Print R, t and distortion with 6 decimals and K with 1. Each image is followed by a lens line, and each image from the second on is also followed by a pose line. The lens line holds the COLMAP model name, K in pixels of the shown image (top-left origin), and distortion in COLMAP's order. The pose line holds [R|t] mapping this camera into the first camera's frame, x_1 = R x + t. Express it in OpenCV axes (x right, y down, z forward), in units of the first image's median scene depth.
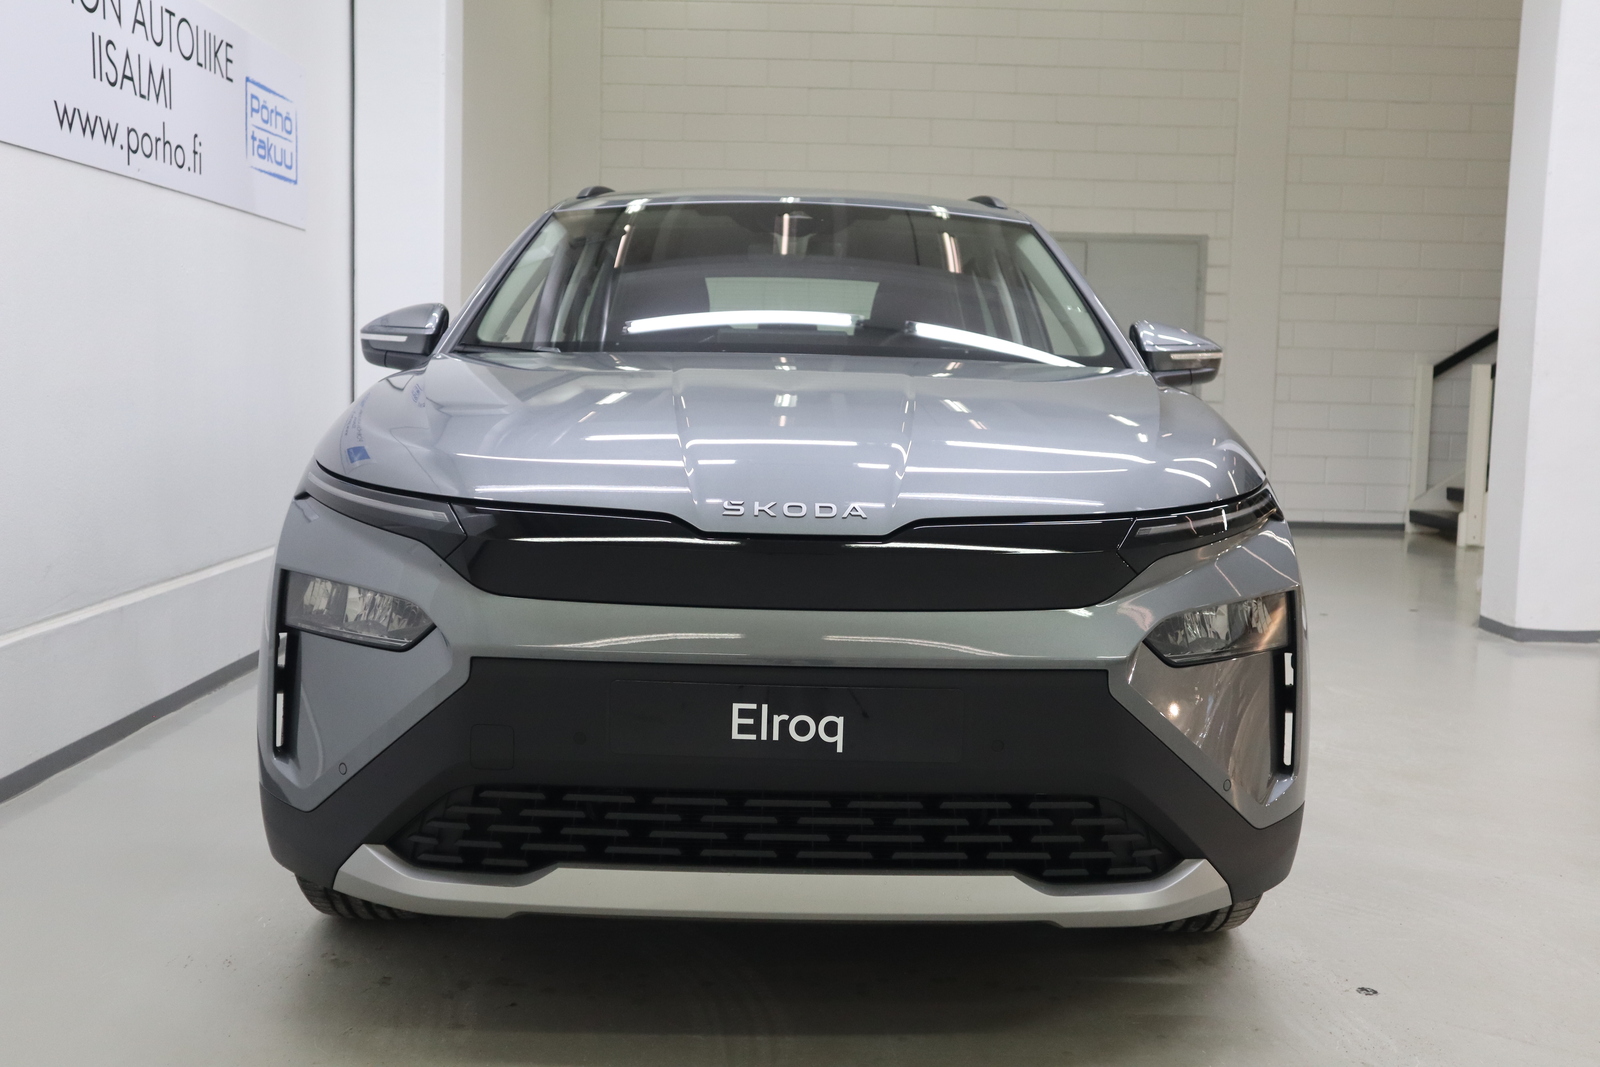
lens RADIAL K [[1580.3, 0, 800.0], [0, 1580.3, 533.5], [0, 0, 1]] dist [0.004113, 0.033744]
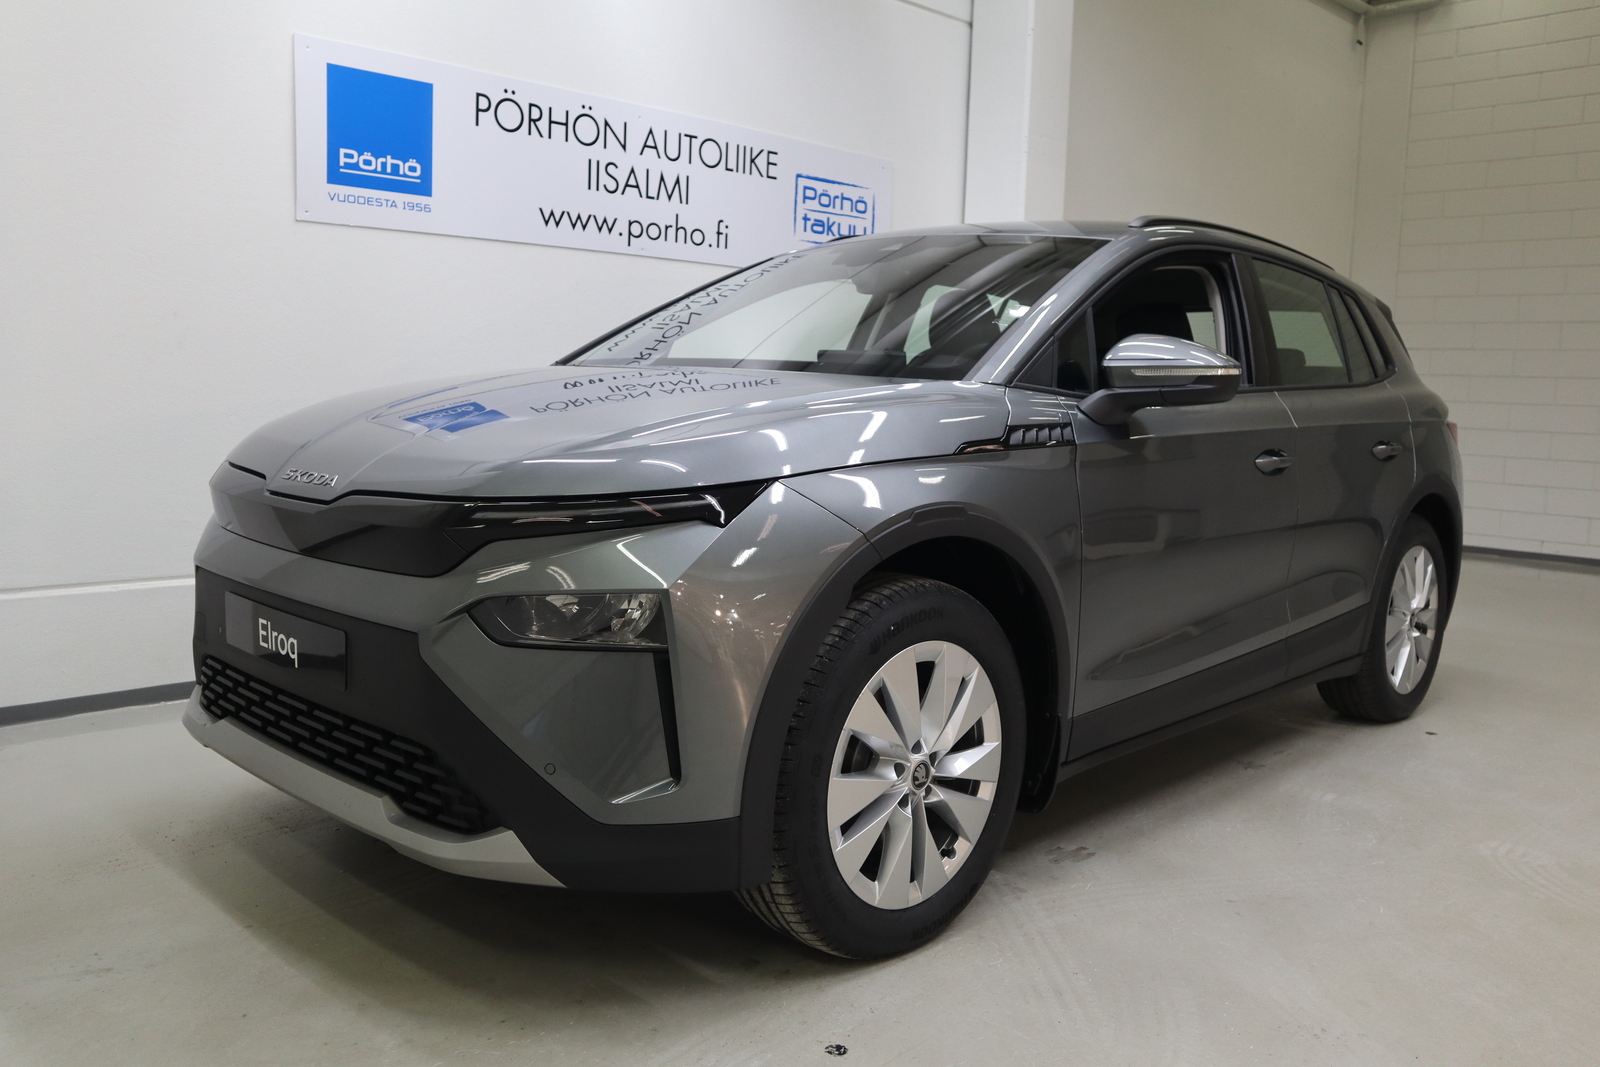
lens RADIAL K [[1306.3, 0, 800.0], [0, 1306.3, 533.5], [0, 0, 1]] dist [-0.046982, 0.006102]
pose [[0.709613, 0.082393, -0.699758, 0.526389], [-0.090469, 0.995573, 0.025480, -0.016599], [0.698760, 0.045226, 0.713925, 0.270677]]
